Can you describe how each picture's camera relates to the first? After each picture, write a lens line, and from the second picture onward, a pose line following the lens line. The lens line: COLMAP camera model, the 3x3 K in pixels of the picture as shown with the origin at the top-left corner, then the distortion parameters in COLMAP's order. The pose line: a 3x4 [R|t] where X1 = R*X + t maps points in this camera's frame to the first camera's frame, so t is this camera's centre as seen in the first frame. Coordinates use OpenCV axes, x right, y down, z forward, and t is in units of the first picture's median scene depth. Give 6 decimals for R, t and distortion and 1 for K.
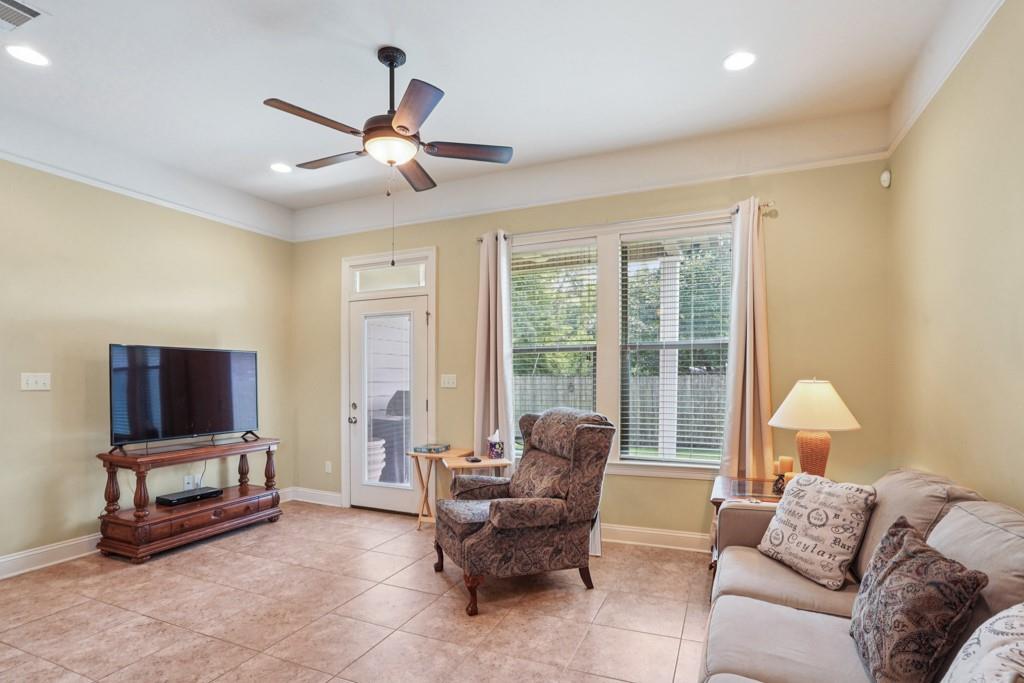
lens RADIAL K [[515.8, 0, 511.0], [0, 515.8, 374.6], [0, 0, 1]] dist [-0.000807, -0.012210]
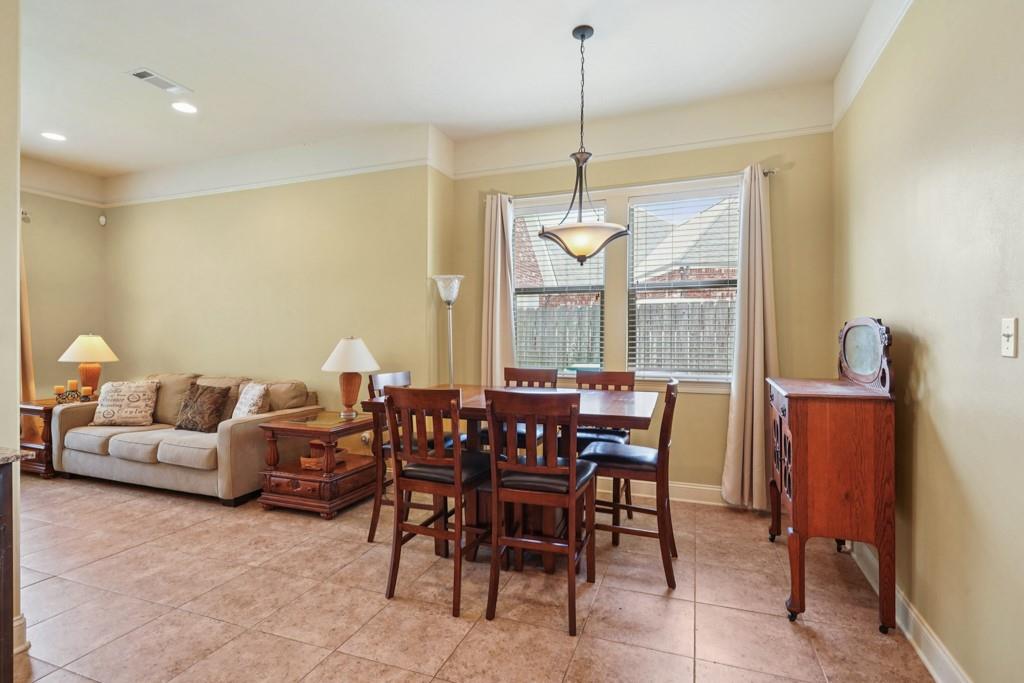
lens RADIAL K [[516.3, 0, 512.4], [0, 516.3, 336.1], [0, 0, 1]] dist [0.015737, -0.011521]
pose [[-0.040330, -0.002504, 0.999183, -1.295811], [-0.000618, 0.999997, 0.002481, 0.010651], [-0.999186, -0.000517, -0.040332, -0.387933]]
